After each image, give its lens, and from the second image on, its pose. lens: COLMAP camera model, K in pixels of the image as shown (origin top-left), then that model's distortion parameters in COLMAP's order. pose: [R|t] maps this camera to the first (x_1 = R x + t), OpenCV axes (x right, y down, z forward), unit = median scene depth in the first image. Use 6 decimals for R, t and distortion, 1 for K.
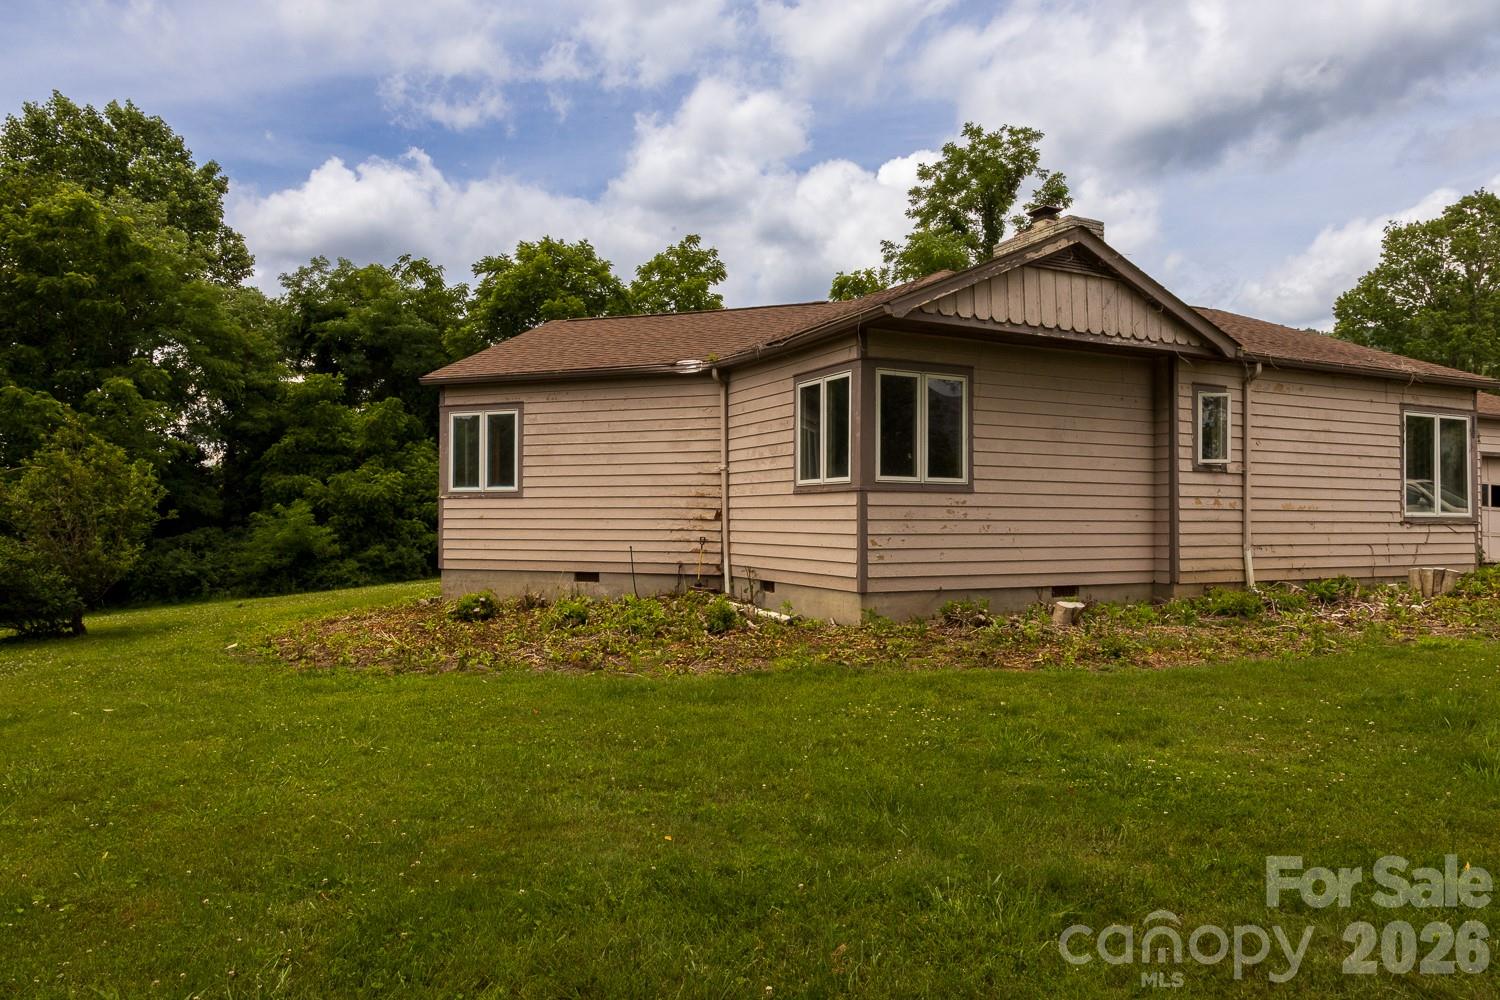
lens RADIAL K [[993.7, 0, 748.0], [0, 993.7, 512.3], [0, 0, 1]] dist [-0.000409, 0.000197]
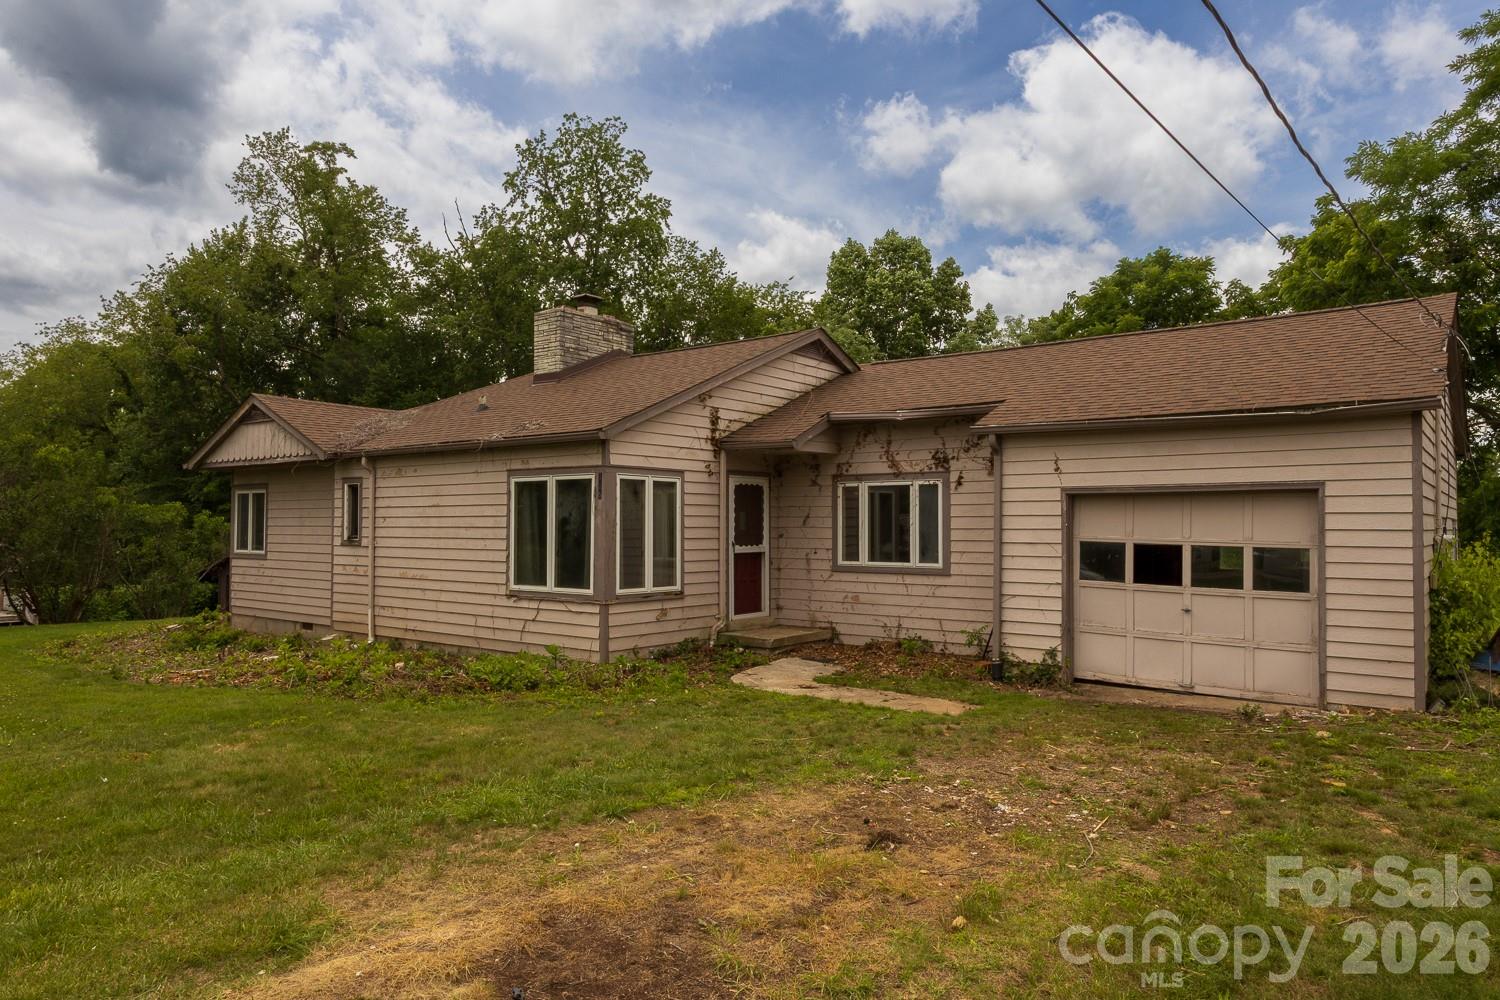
lens RADIAL K [[993.7, 0, 748.7], [0, 993.7, 507.6], [0, 0, 1]] dist [-0.000409, 0.000197]
pose [[0.423881, -0.022382, -0.905441, 1.251683], [0.003820, 0.999730, -0.022925, -0.039432], [0.905710, 0.006259, 0.423852, 0.623863]]
